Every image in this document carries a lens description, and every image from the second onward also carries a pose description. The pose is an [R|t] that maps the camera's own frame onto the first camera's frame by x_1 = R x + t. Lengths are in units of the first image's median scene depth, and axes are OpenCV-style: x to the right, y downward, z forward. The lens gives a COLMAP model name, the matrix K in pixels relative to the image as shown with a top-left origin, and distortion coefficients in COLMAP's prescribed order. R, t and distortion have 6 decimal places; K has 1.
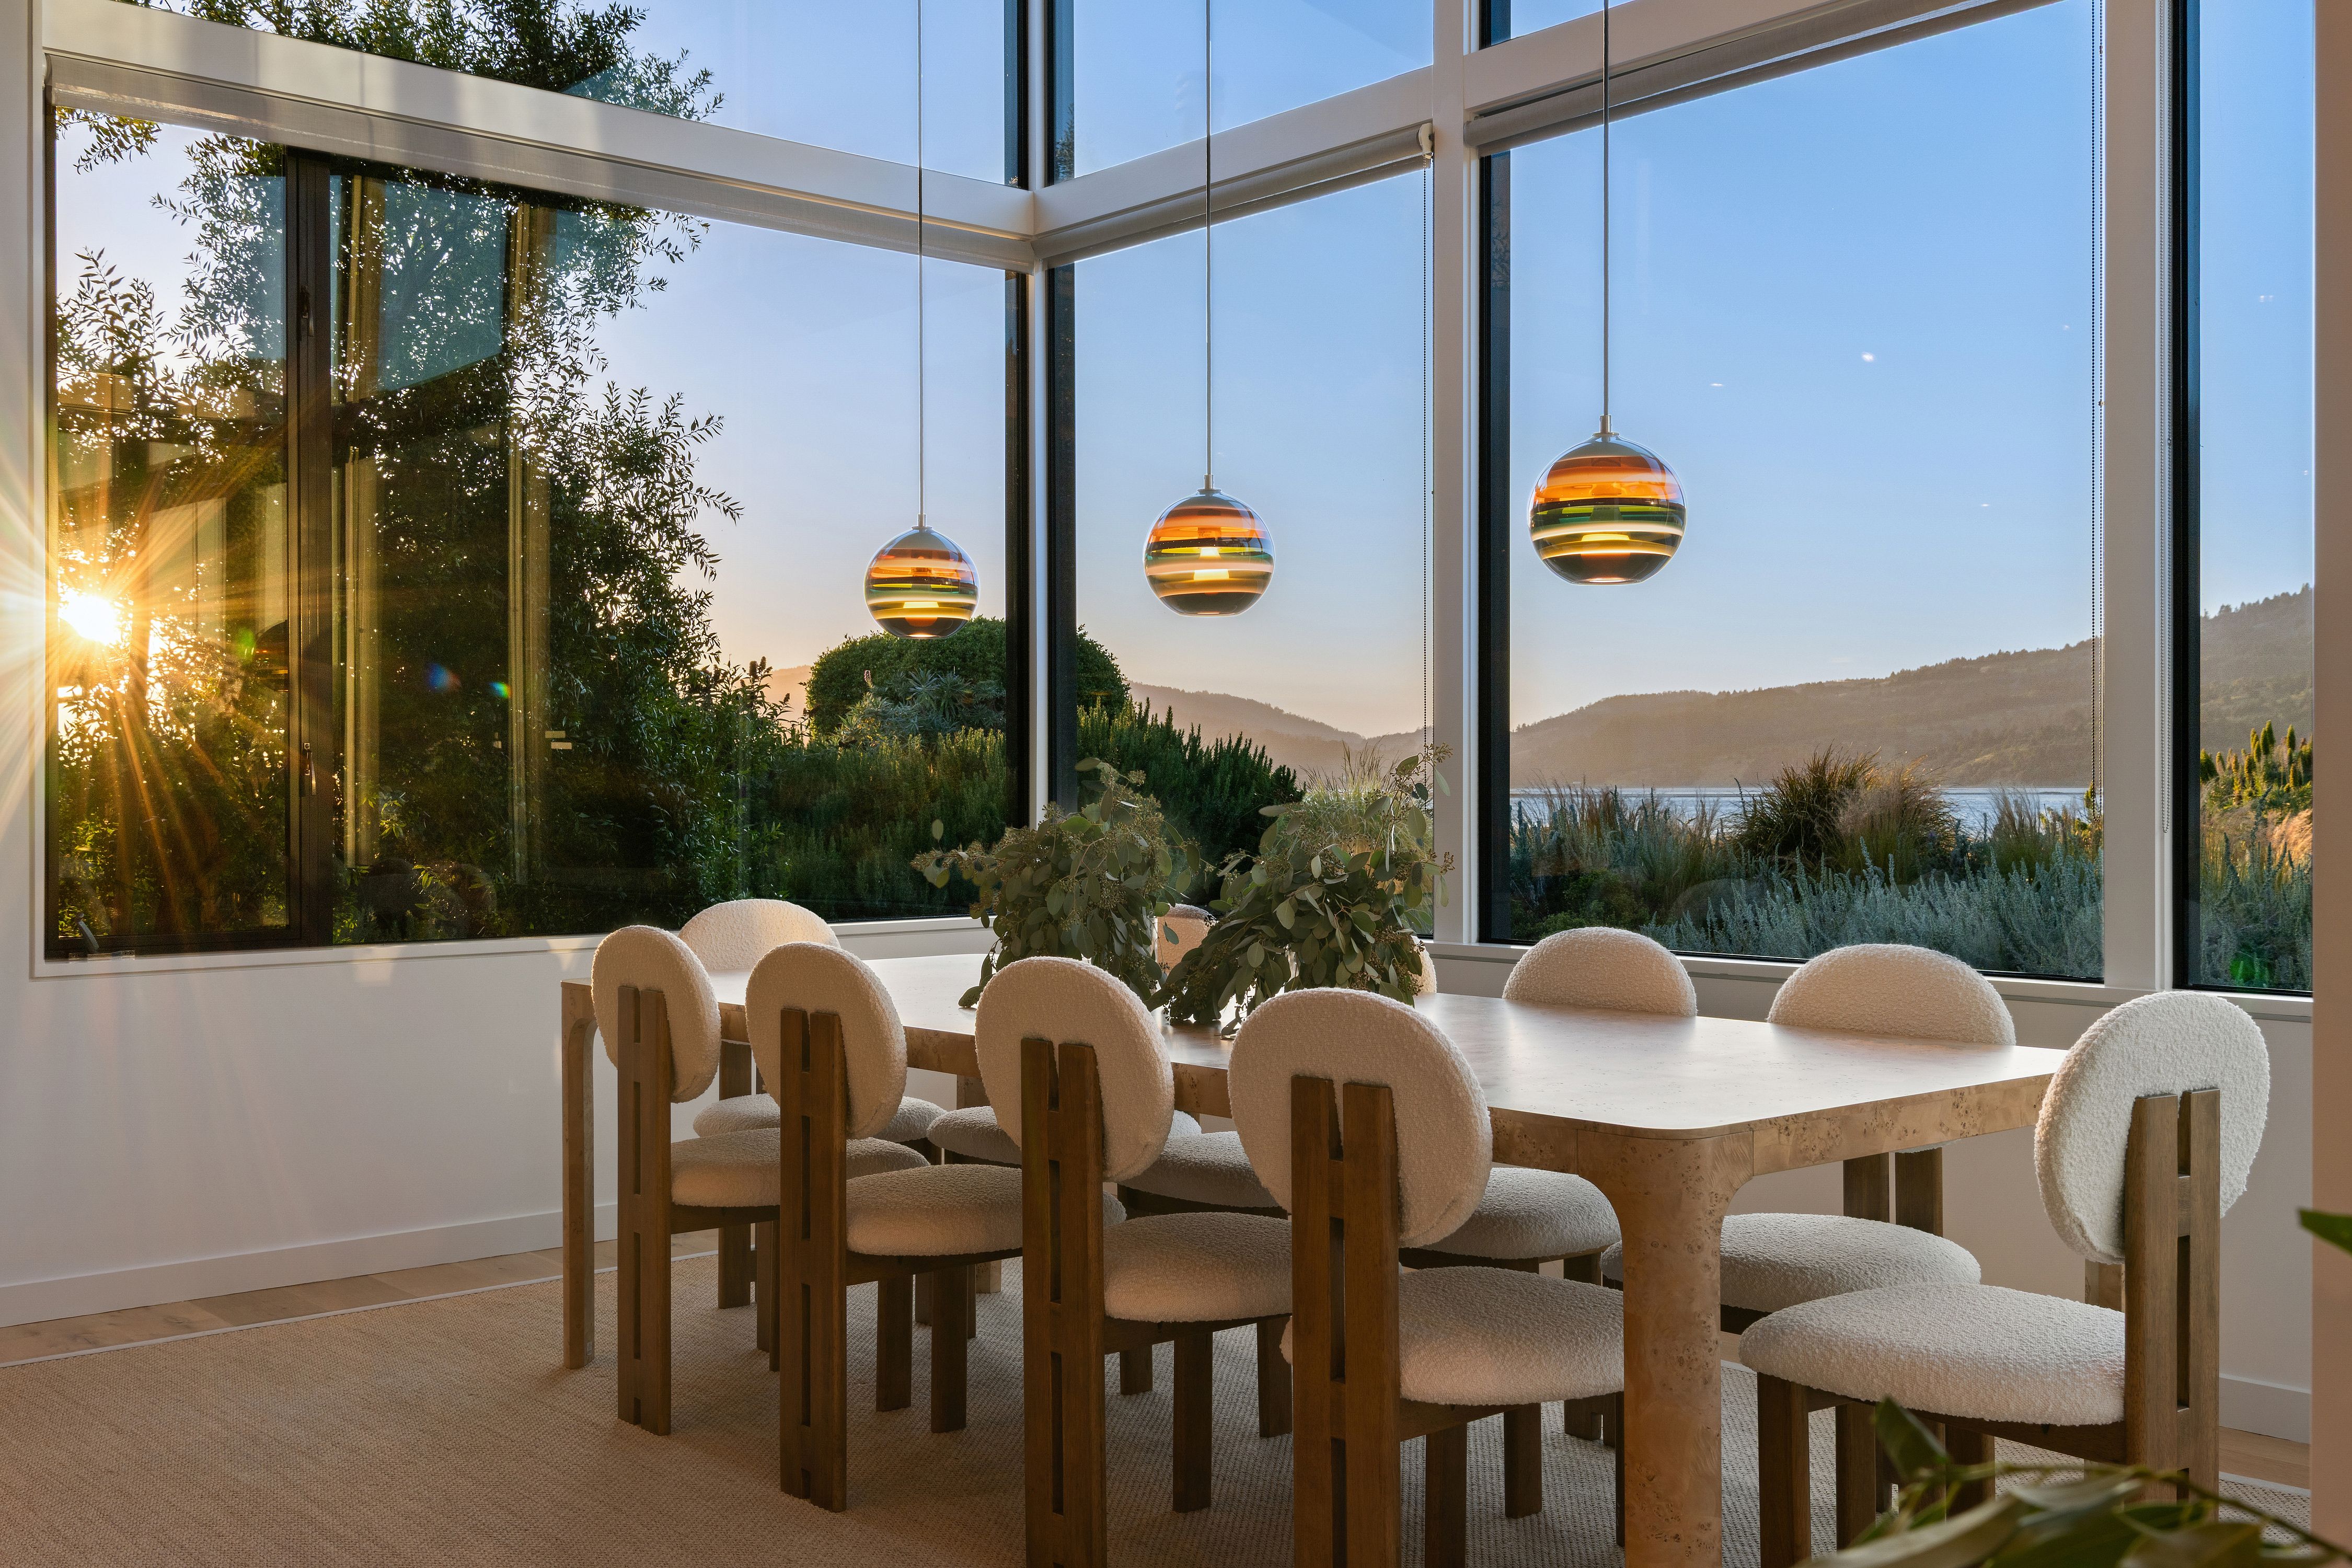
lens RADIAL K [[2397.6, 0, 1174.5], [0, 2397.6, 781.9], [0, 0, 1]] dist [0.017109, 0.000000]
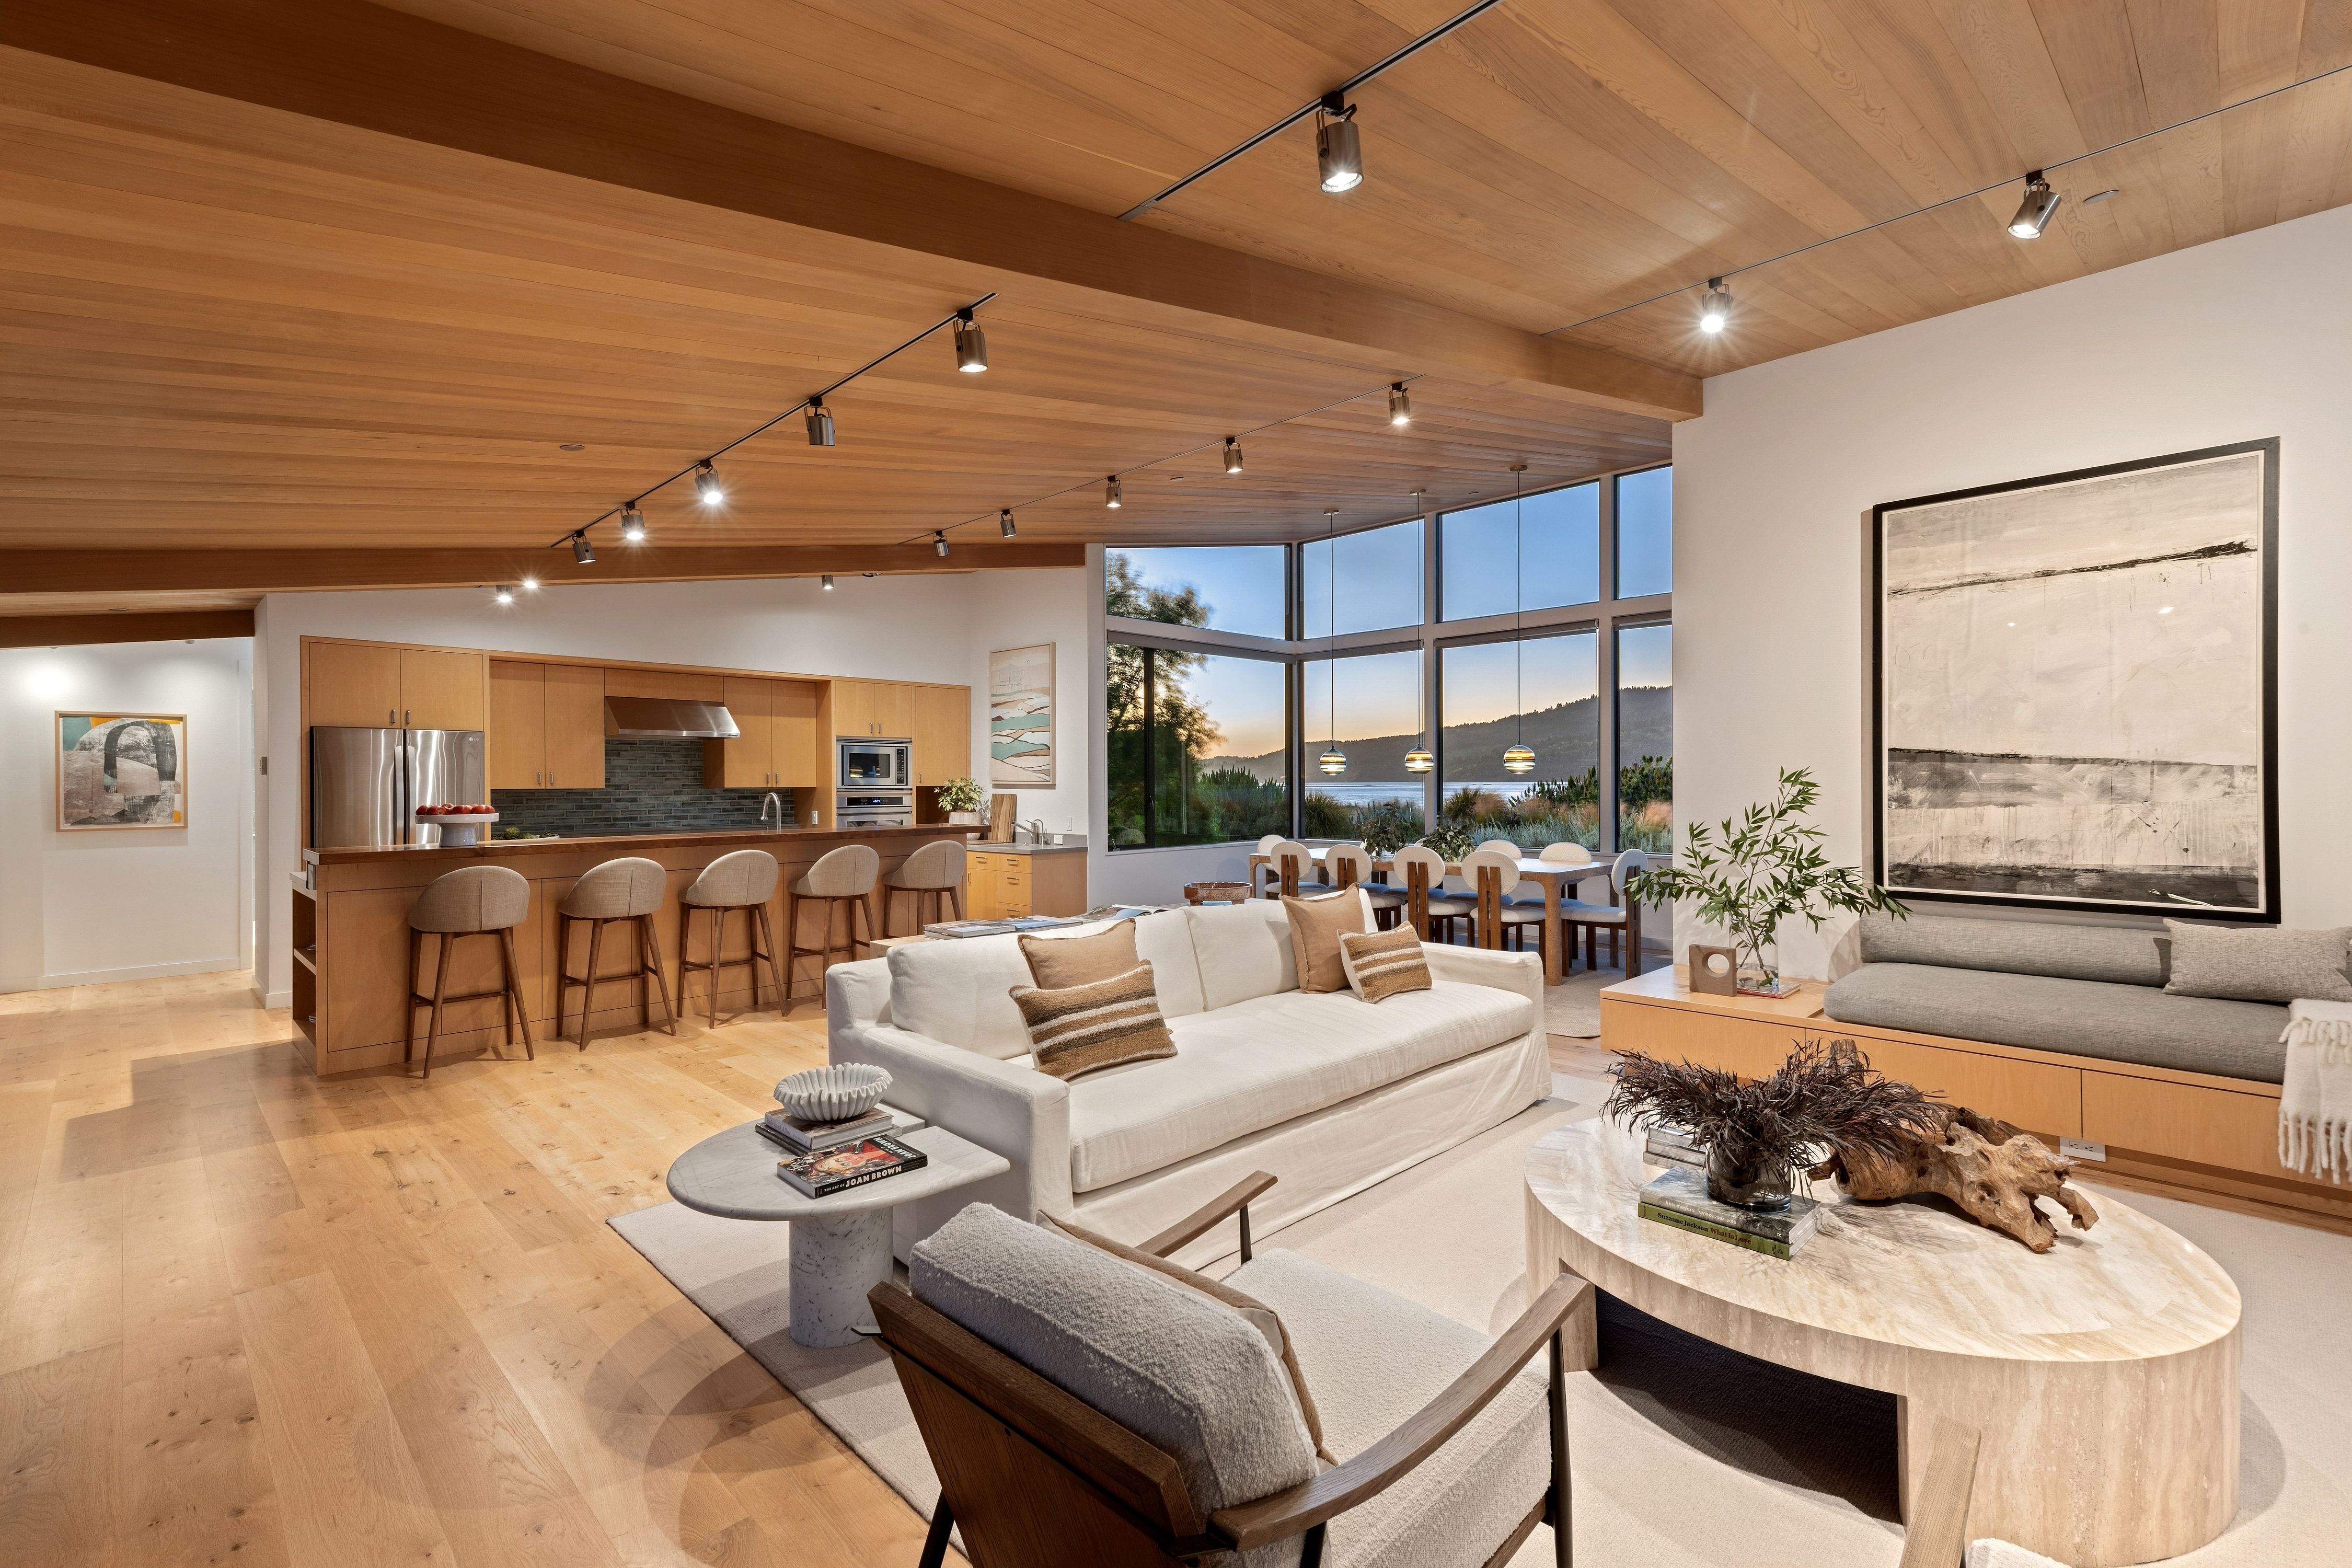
lens RADIAL K [[1059.7, 0, 1181.6], [0, 1059.7, 783.6], [0, 0, 1]] dist [0.030215, 0.000647]
pose [[0.995223, -0.007815, 0.097316, -0.475923], [0.007079, 0.999944, 0.007906, -0.050795], [-0.097372, -0.007180, 0.995222, -0.752275]]
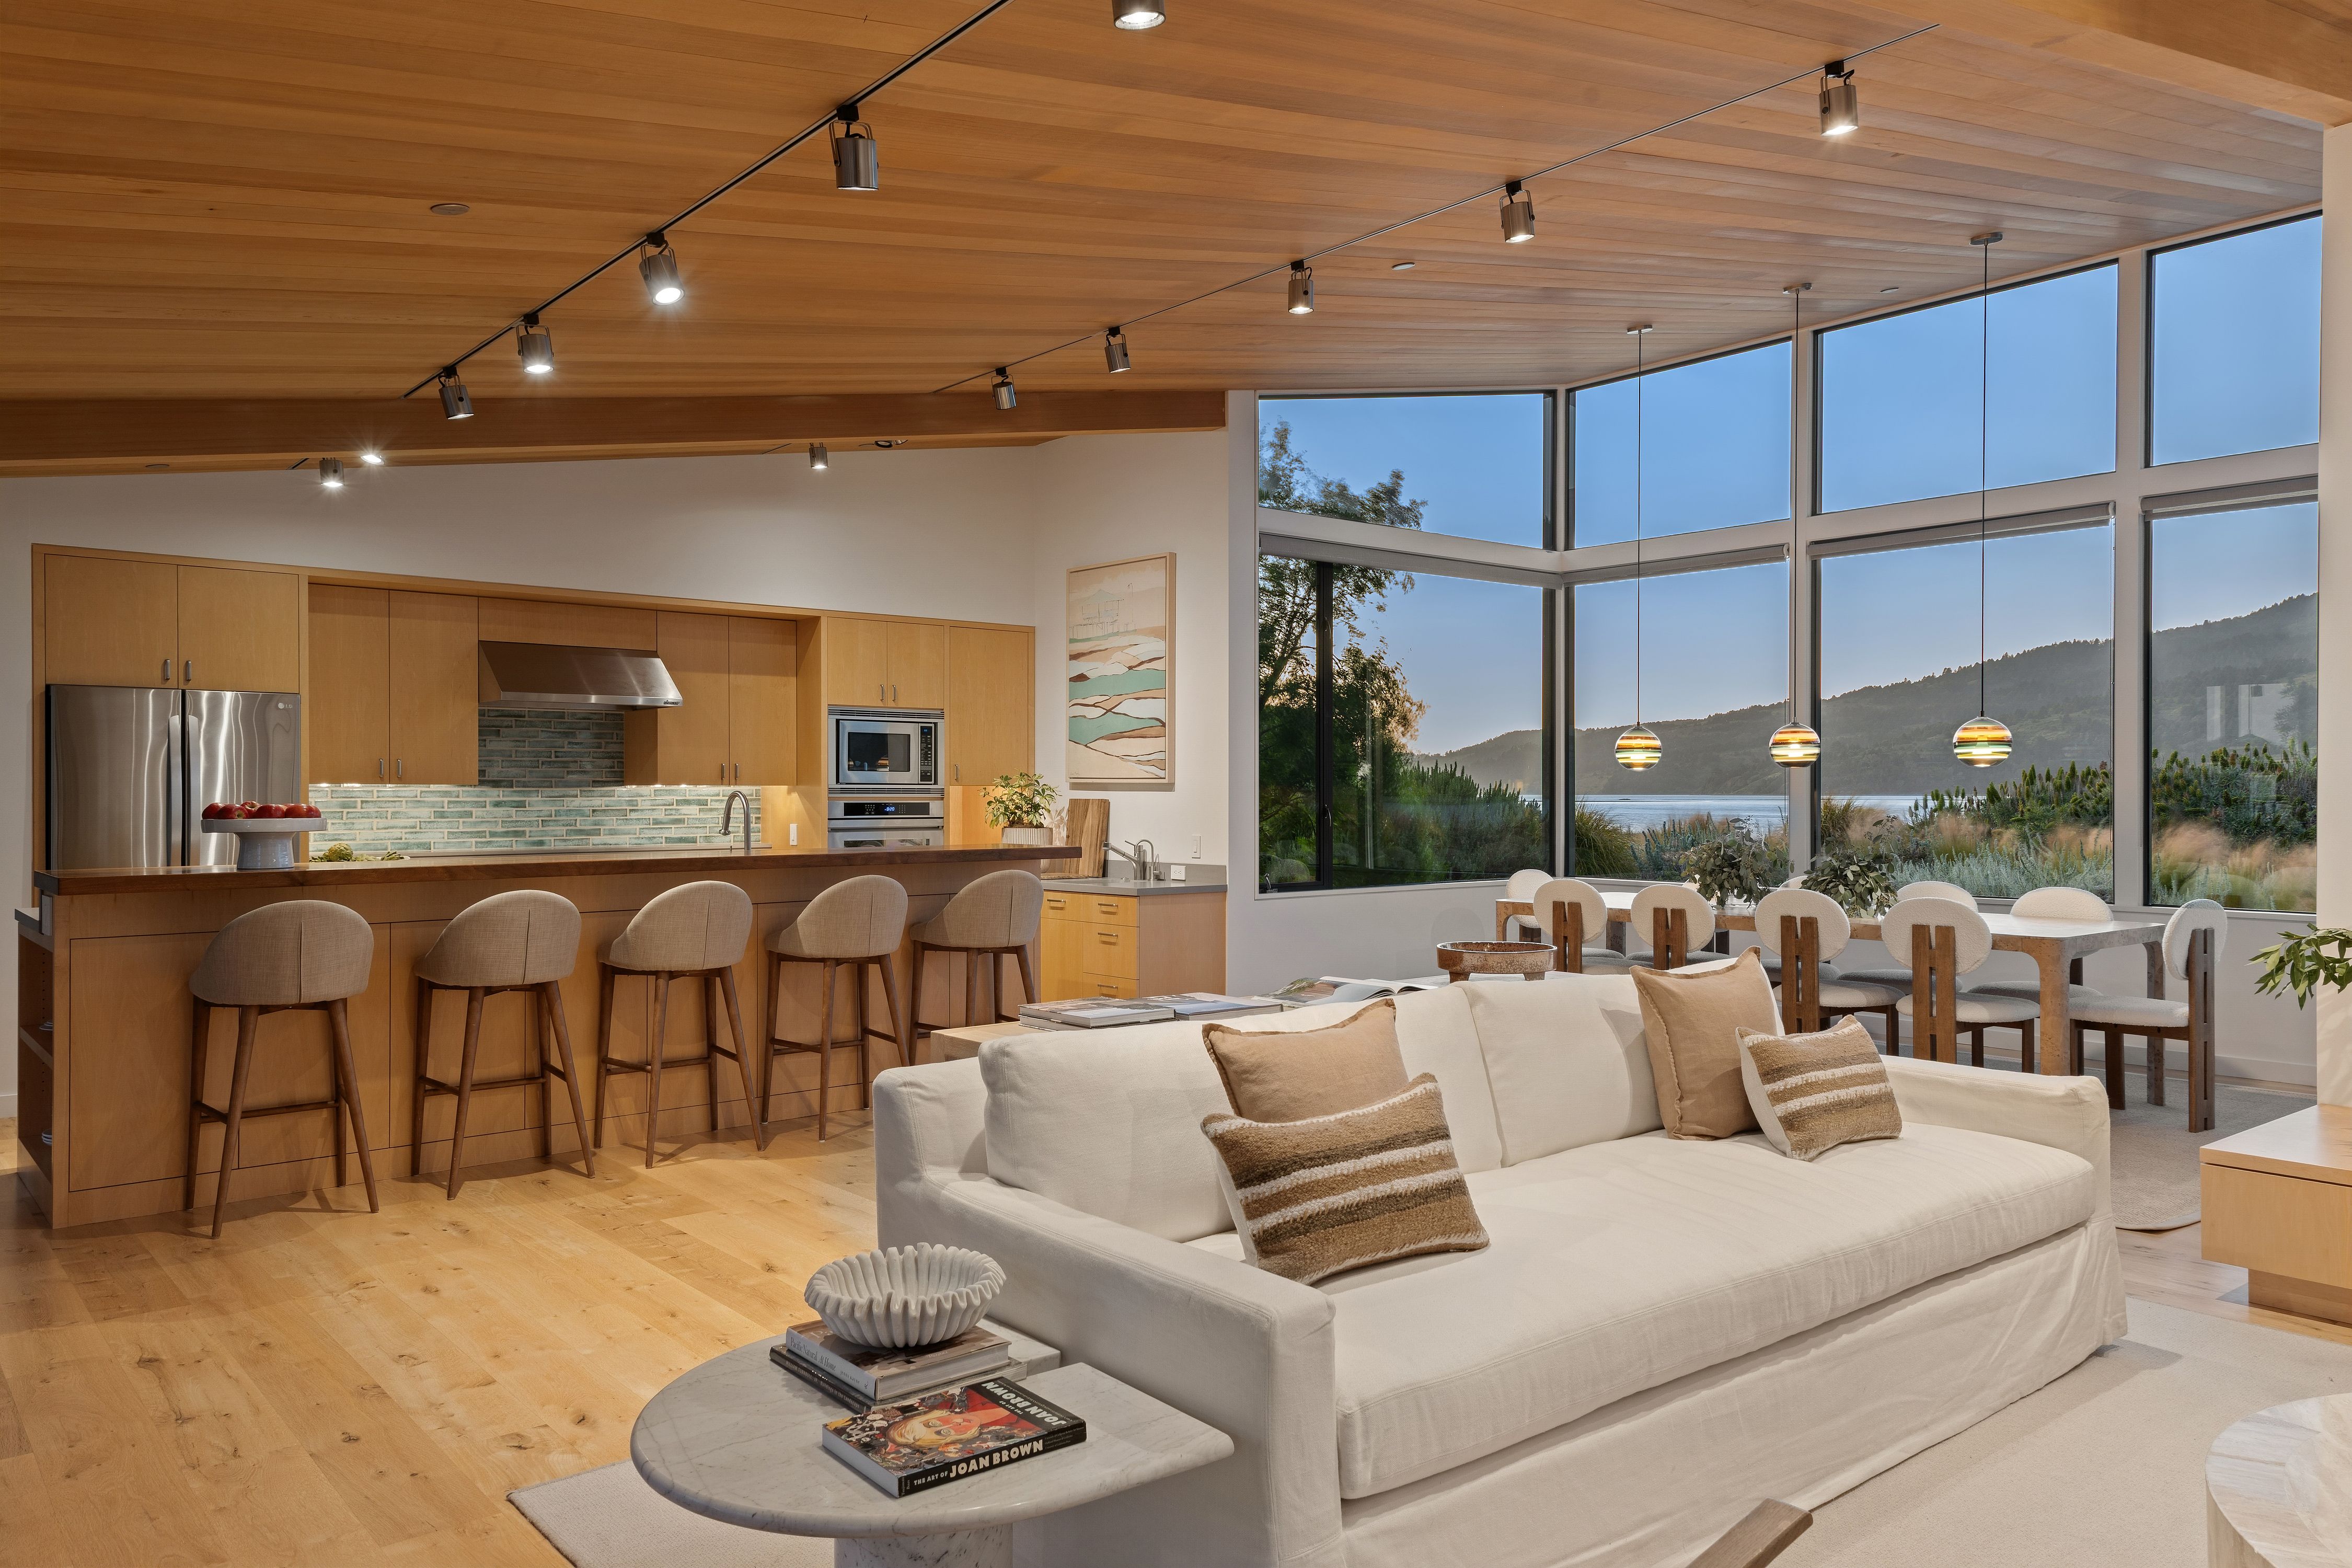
lens RADIAL K [[1655.1, 0, 1171.5], [0, 1655.1, 796.0], [0, 0, 1]] dist [0.056150, -0.010307]
pose [[0.999982, -0.001885, 0.005733, -0.524538], [0.001836, 0.999962, 0.008512, -0.039047], [-0.005749, -0.008501, 0.999947, -0.678145]]
